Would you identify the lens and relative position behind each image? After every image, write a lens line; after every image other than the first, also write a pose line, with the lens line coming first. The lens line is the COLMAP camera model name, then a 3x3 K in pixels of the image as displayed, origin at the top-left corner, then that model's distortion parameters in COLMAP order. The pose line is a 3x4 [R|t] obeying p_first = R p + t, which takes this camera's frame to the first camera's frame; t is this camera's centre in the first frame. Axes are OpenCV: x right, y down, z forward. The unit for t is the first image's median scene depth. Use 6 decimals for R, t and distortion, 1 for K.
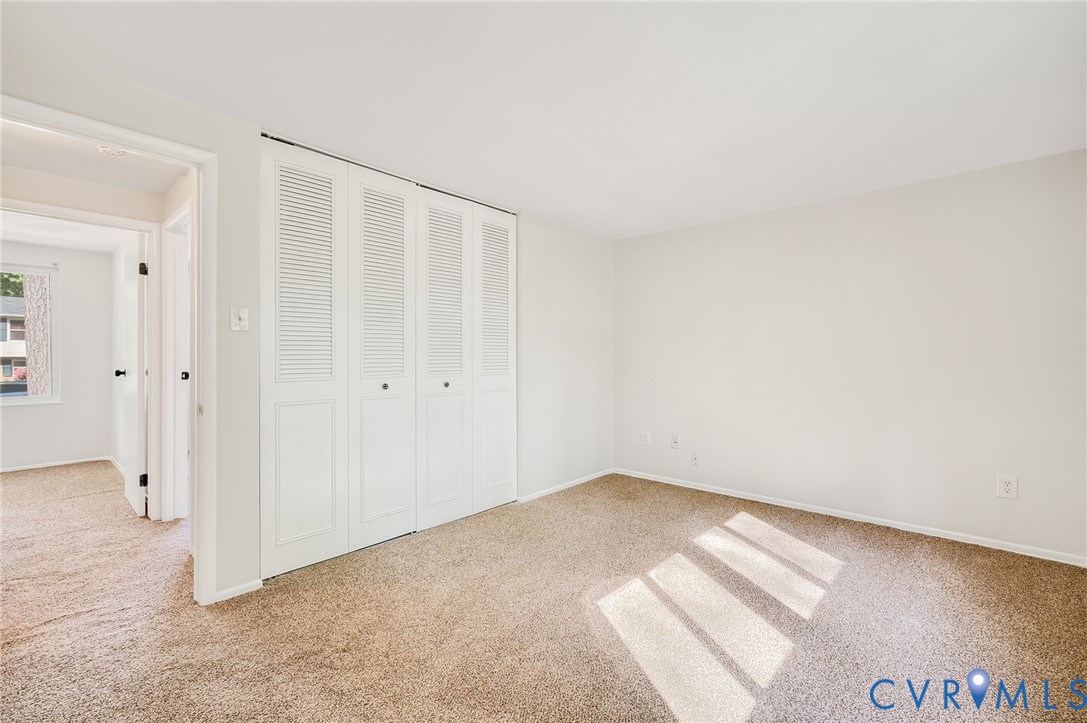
lens RADIAL K [[468.9, 0, 555.7], [0, 468.9, 361.6], [0, 0, 1]] dist [0.001031, 0.000126]
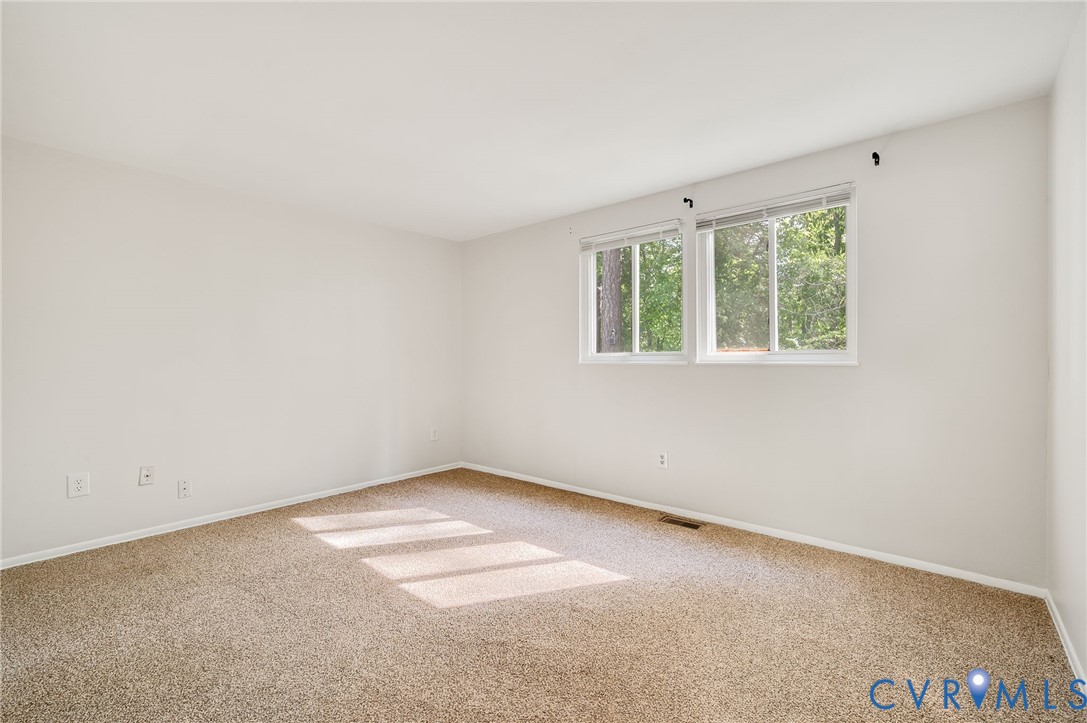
lens RADIAL K [[468.9, 0, 555.7], [0, 468.9, 361.6], [0, 0, 1]] dist [0.001031, 0.000126]
pose [[-0.037955, -0.010648, 0.999223, -0.692495], [0.000110, 0.999943, 0.010660, -0.008208], [-0.999279, 0.000514, -0.037951, 0.617353]]
